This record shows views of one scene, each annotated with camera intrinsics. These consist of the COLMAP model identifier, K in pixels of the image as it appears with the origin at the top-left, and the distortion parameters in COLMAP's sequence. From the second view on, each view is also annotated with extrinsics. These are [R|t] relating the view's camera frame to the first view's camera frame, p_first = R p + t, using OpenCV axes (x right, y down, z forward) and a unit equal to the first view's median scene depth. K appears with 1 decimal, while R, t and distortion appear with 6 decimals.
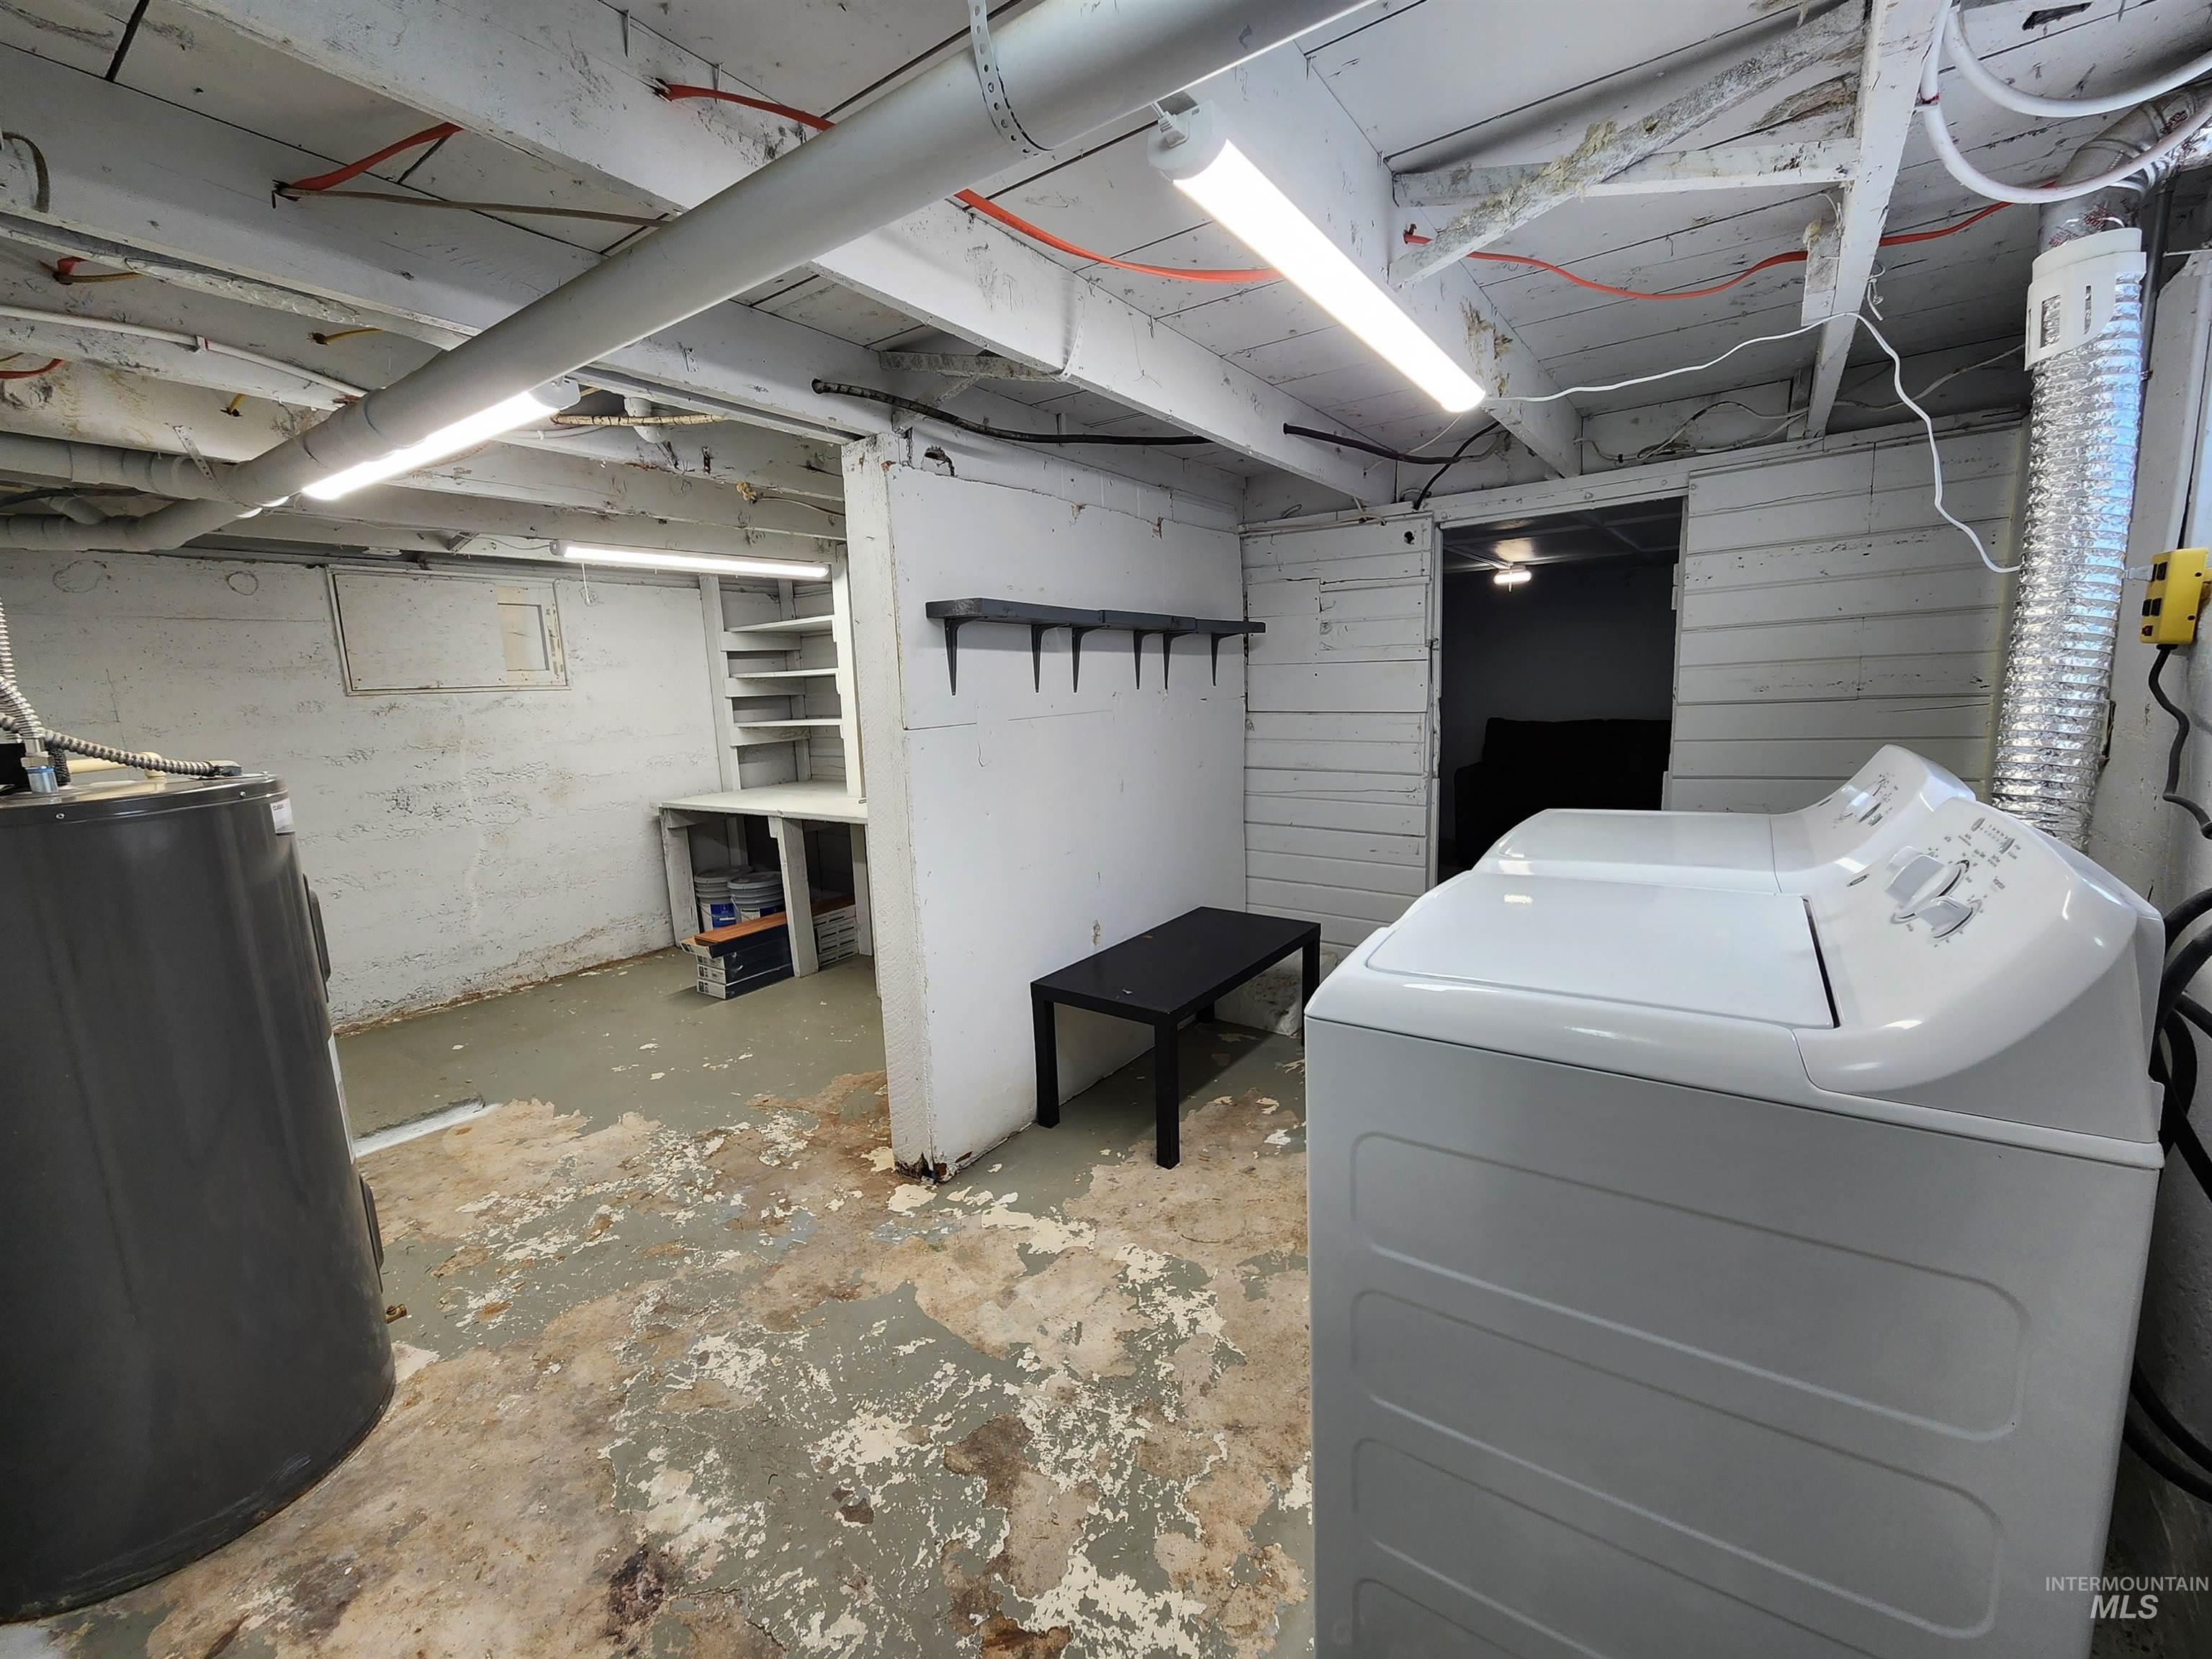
lens RADIAL K [[907.3, 0, 1111.3], [0, 907.3, 821.7], [0, 0, 1]] dist [0.001189, -0.000880]
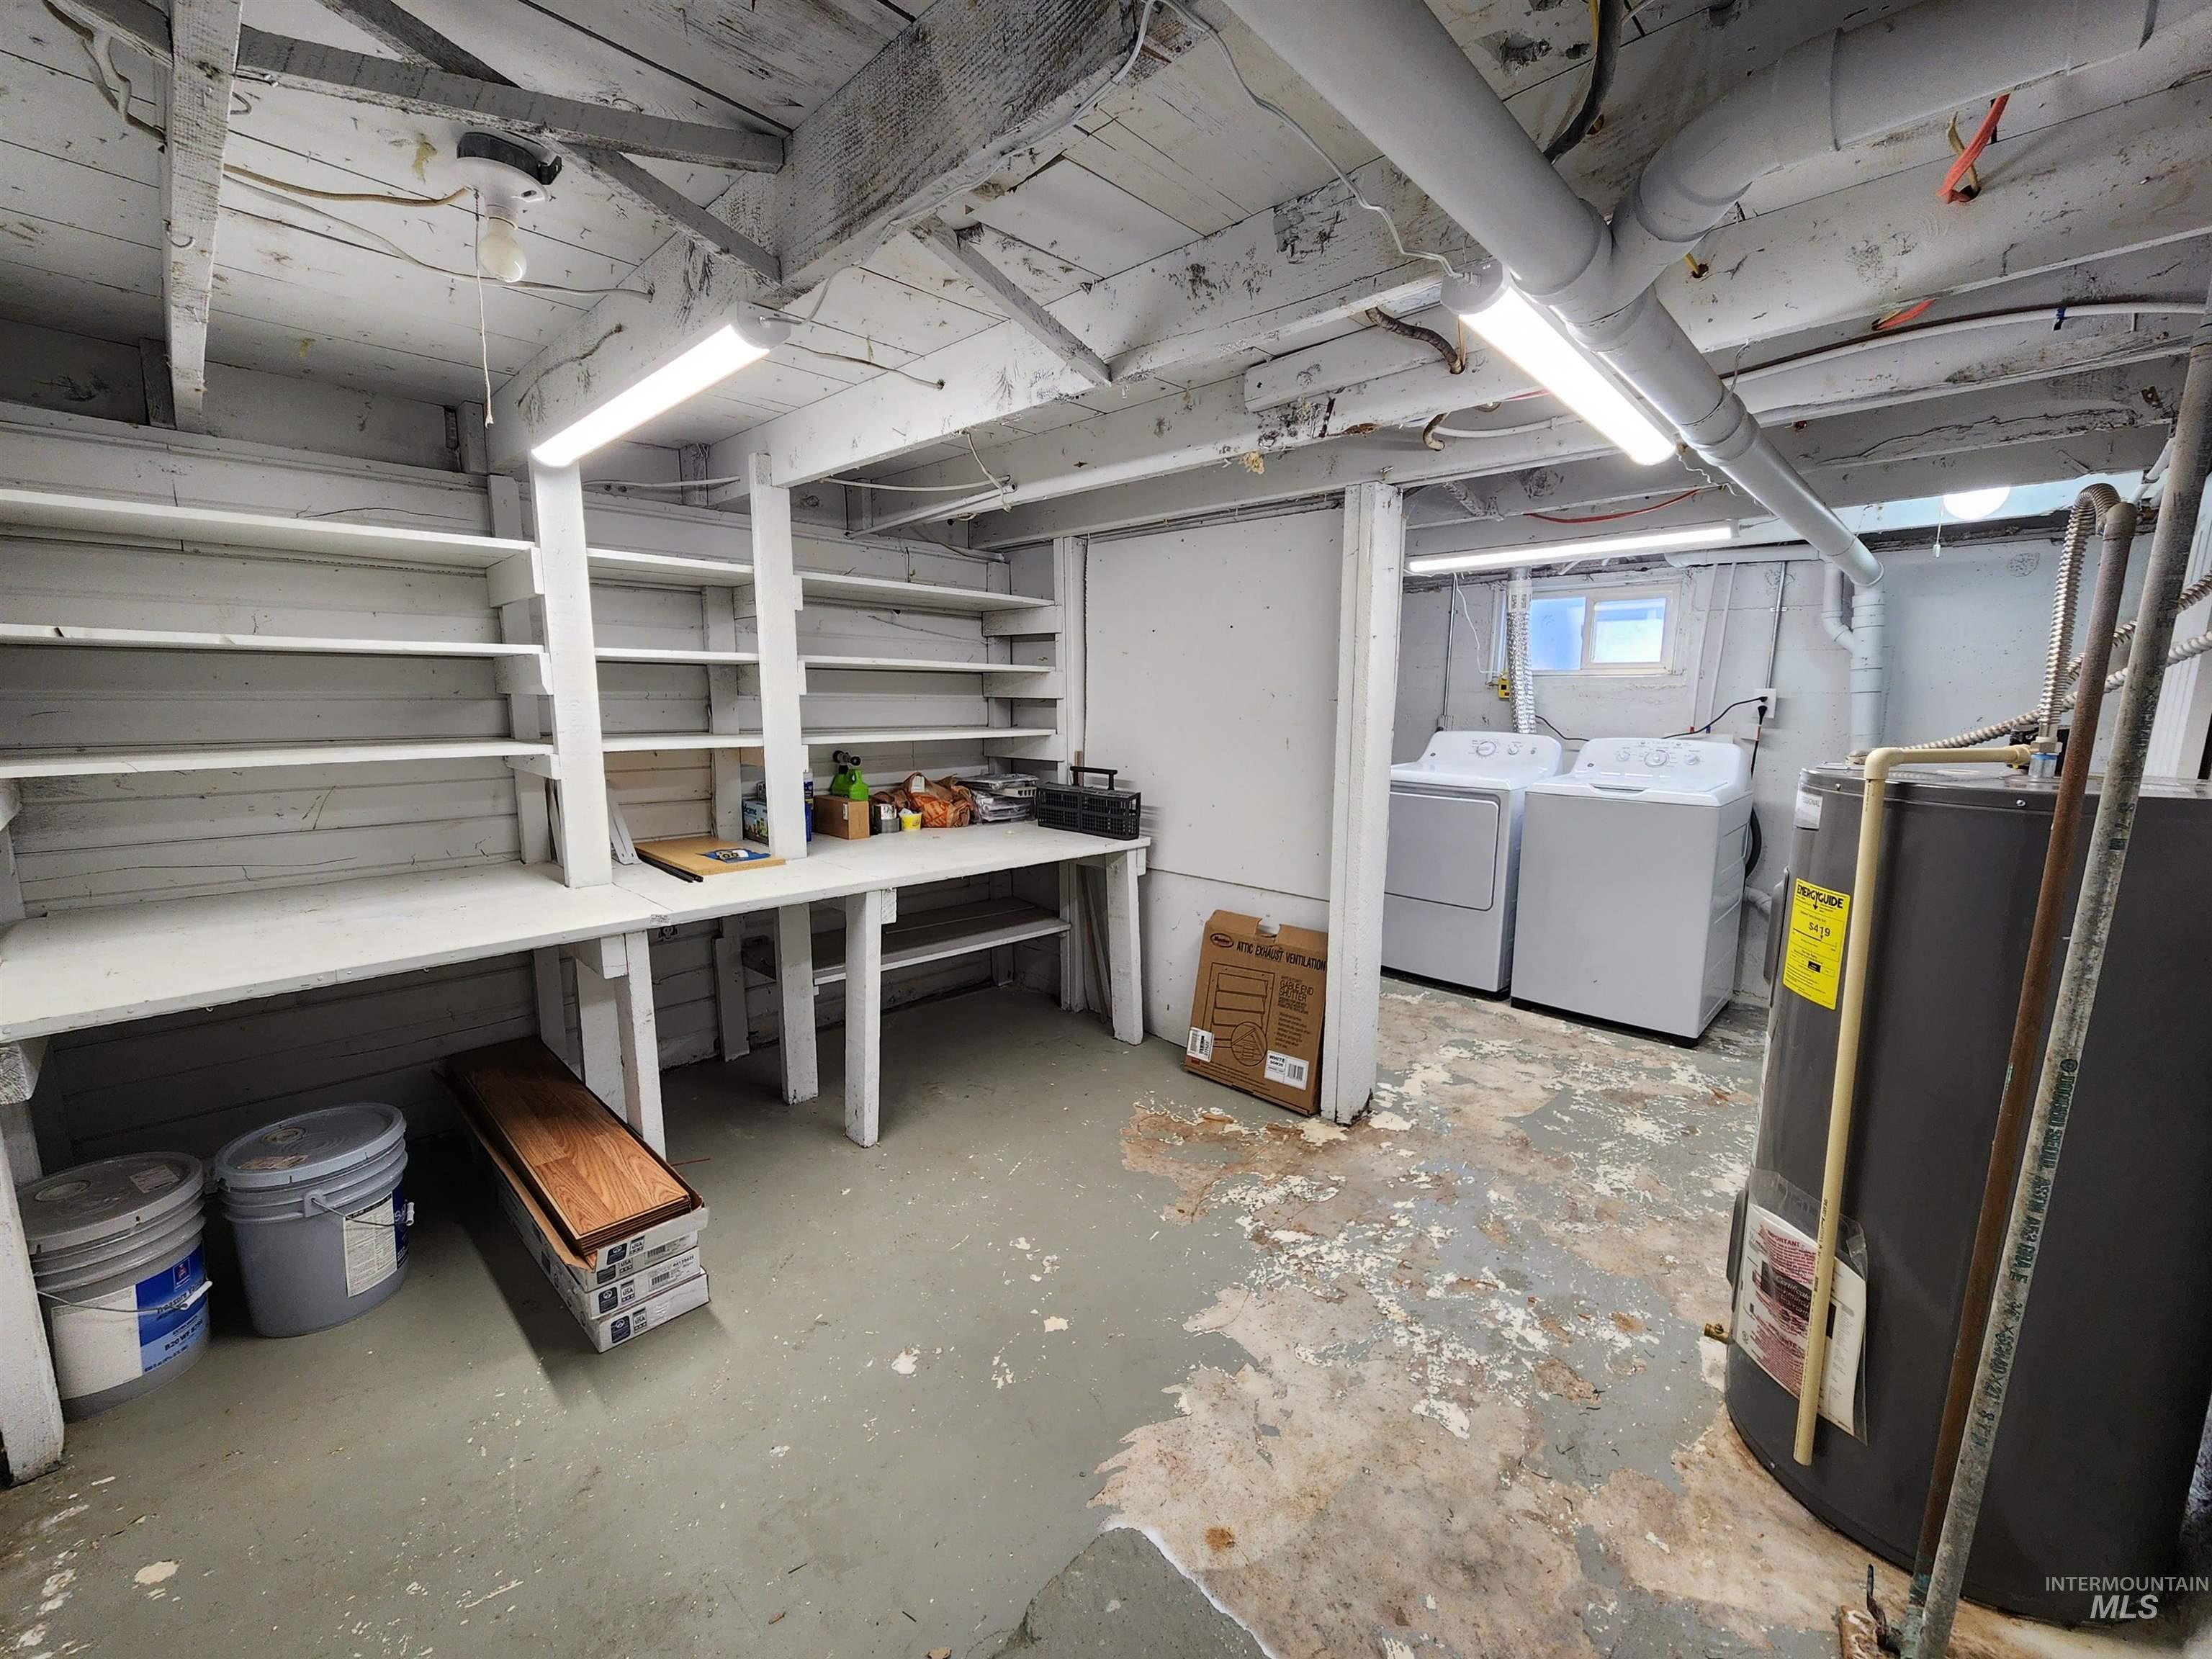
lens RADIAL K [[909.2, 0, 1103.5], [0, 909.2, 819.7], [0, 0, 1]] dist [0.001119, -0.000444]
pose [[0.161465, -0.099388, 0.981861, -1.376751], [0.137433, 0.987486, 0.077357, -0.118121], [-0.977262, 0.122450, 0.173104, 1.081220]]
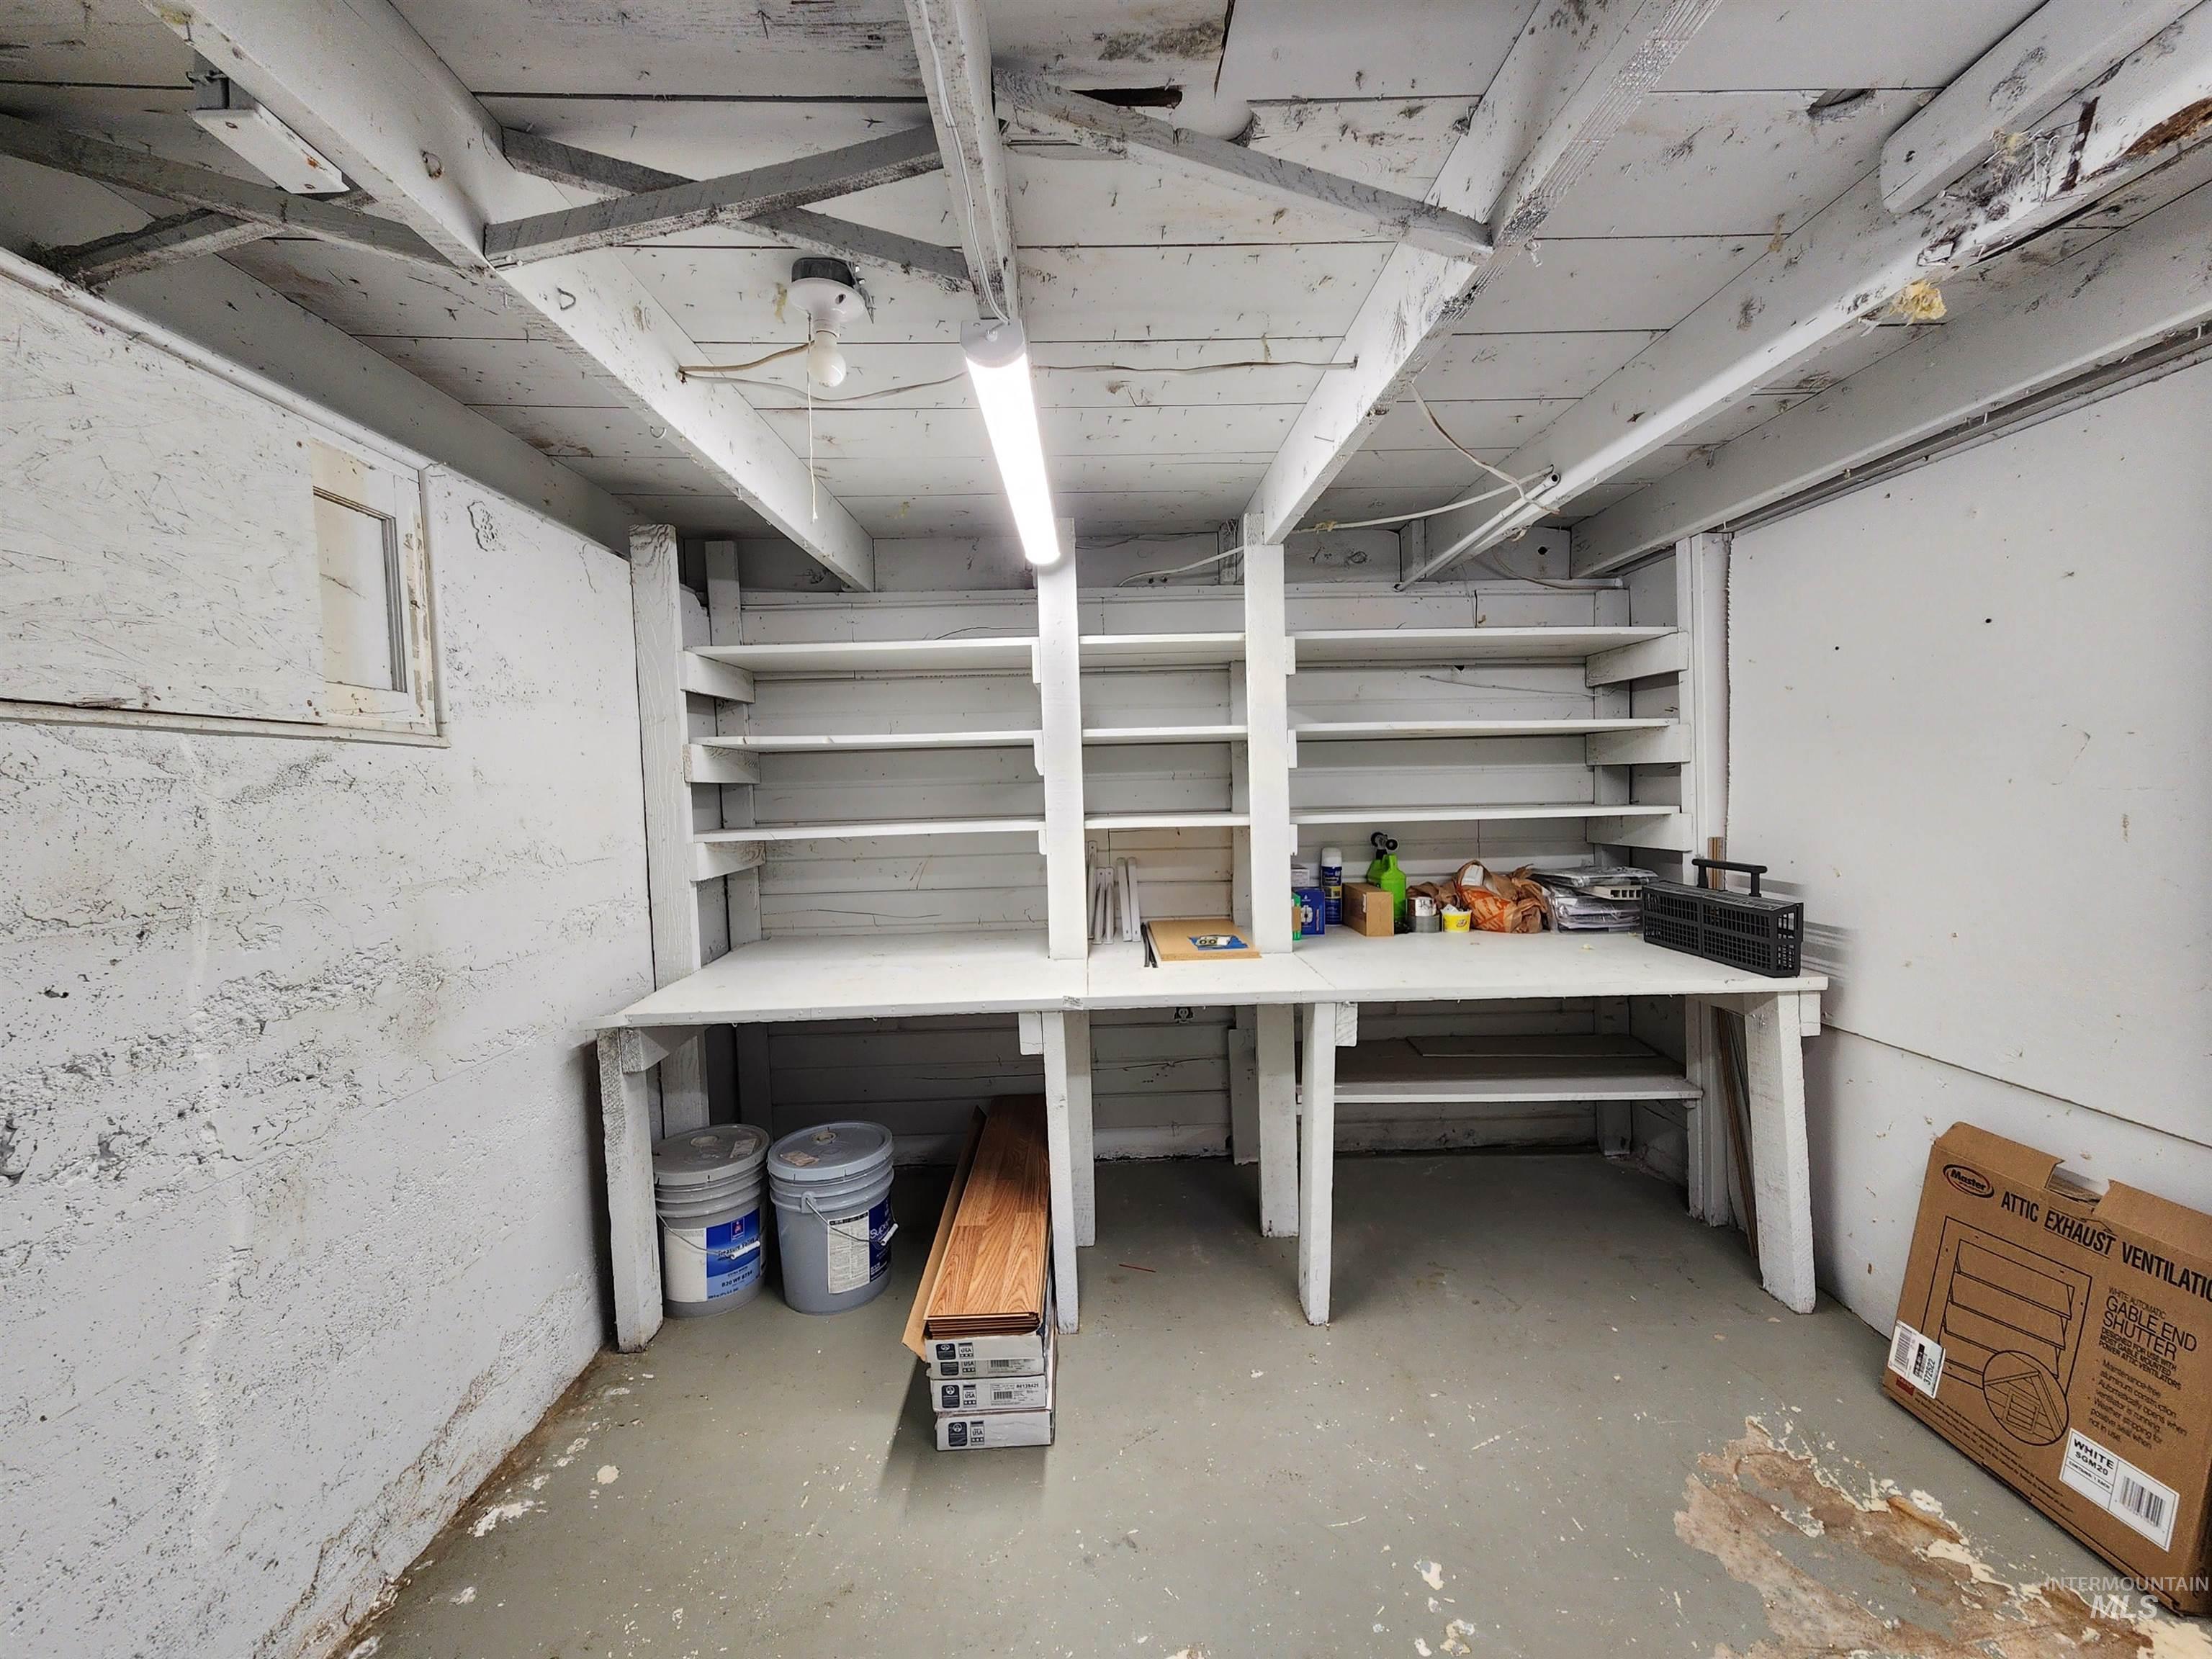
lens RADIAL K [[907.3, 0, 1111.3], [0, 907.3, 821.7], [0, 0, 1]] dist [0.001189, -0.000880]
pose [[0.805312, -0.007387, 0.592806, -1.065826], [0.086707, 0.990638, -0.105445, -0.088415], [-0.586477, 0.136316, 0.798413, 0.949825]]
